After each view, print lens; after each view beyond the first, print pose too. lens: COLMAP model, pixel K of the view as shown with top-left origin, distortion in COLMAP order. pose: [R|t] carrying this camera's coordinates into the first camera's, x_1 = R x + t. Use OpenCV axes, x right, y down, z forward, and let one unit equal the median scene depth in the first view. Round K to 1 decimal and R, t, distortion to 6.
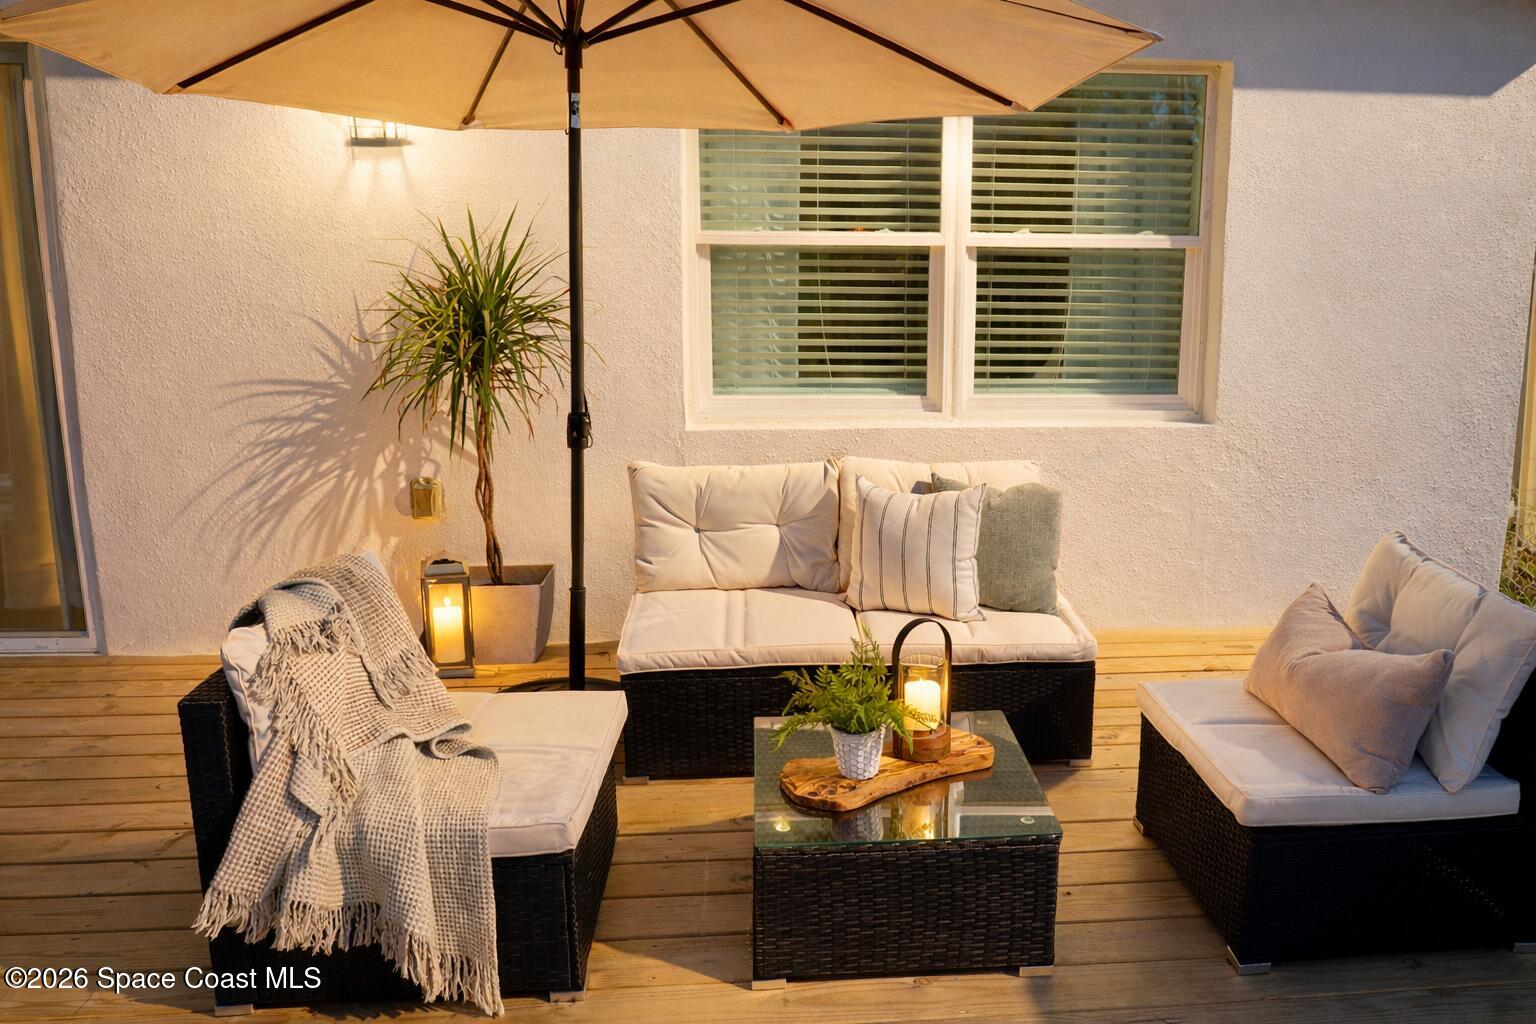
lens RADIAL K [[1163.1, 0, 768.0], [0, 1163.1, 512.0], [0, 0, 1]] dist [-0.047206, 0.003058]
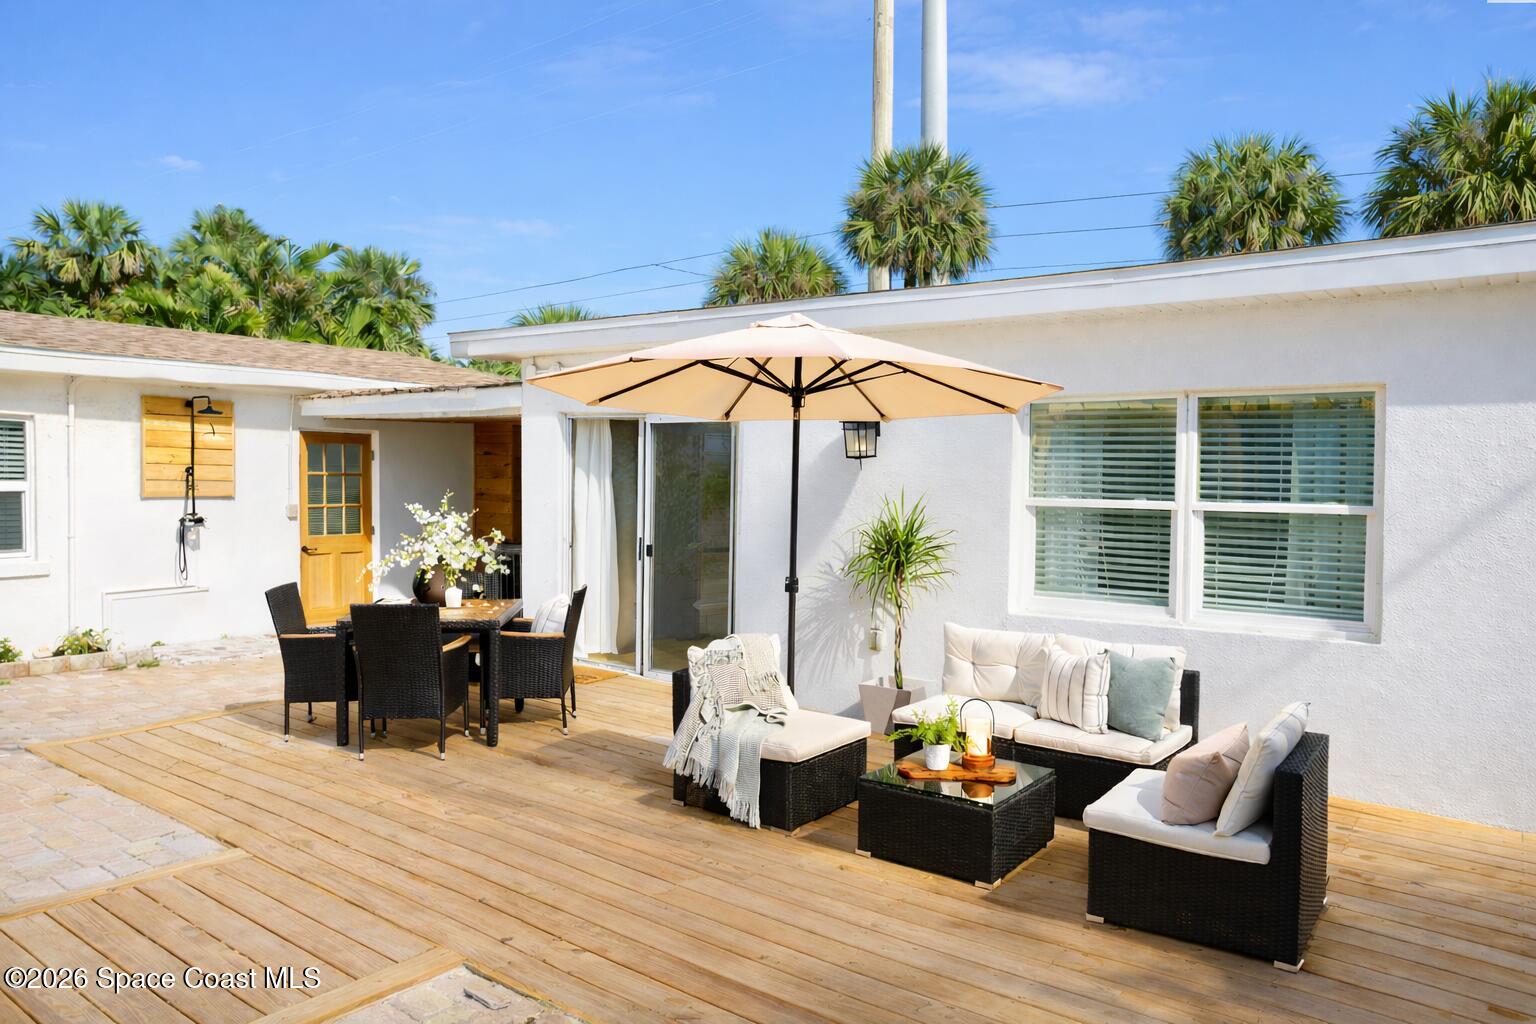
lens RADIAL K [[1139.0, 0, 768.0], [0, 1139.0, 512.0], [0, 0, 1]] dist [-0.003622, -0.000578]
pose [[0.752079, 0.028732, -0.658446, 0.743163], [-0.163185, 0.976060, -0.143798, 0.081073], [0.638551, 0.215596, 0.738763, -0.472619]]
